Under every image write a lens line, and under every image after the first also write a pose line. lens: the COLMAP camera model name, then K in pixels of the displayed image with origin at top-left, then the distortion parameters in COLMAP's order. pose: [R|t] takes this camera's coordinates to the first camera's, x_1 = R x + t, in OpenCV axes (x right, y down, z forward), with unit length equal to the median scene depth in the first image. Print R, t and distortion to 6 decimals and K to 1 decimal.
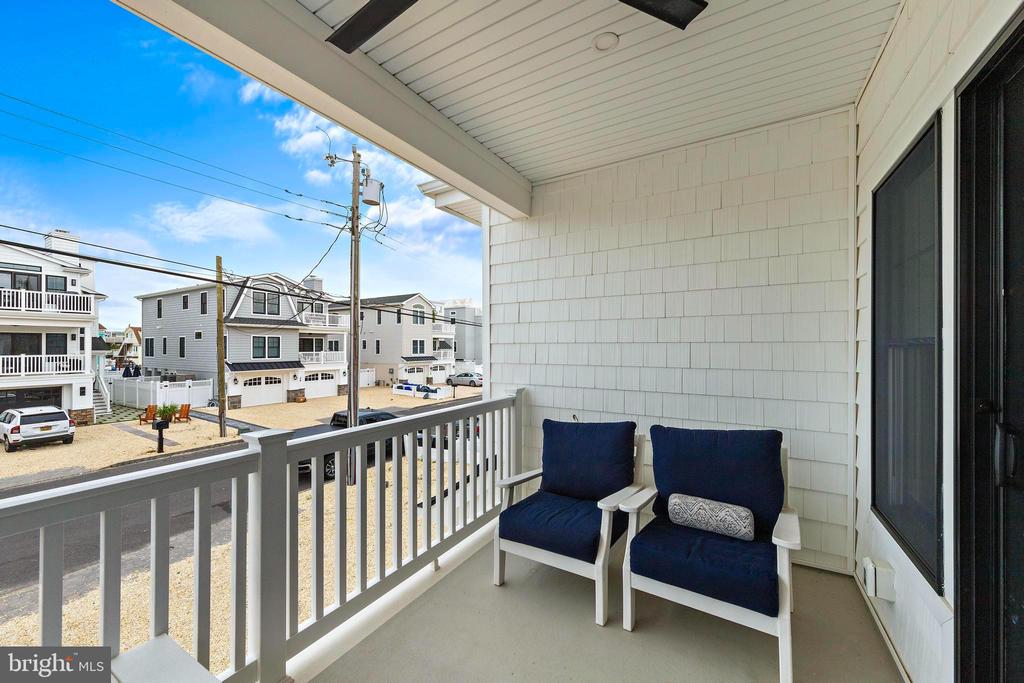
lens RADIAL K [[399.8, 0, 504.8], [0, 399.8, 347.1], [0, 0, 1]] dist [0.001375, -0.000121]
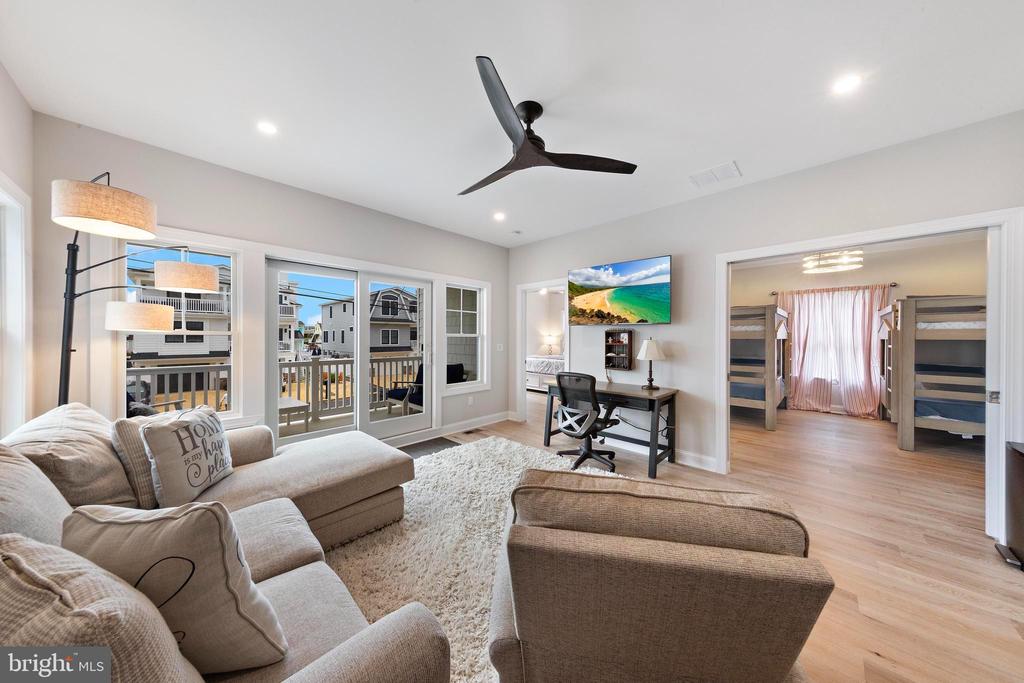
lens RADIAL K [[324.4, 0, 510.1], [0, 324.4, 340.4], [0, 0, 1]] dist [0.000631, -0.000515]
pose [[0.975369, 0.006066, -0.220498, 0.116260], [-0.004060, 0.999946, 0.009547, -0.000111], [0.220544, -0.008417, 0.975341, -0.098961]]
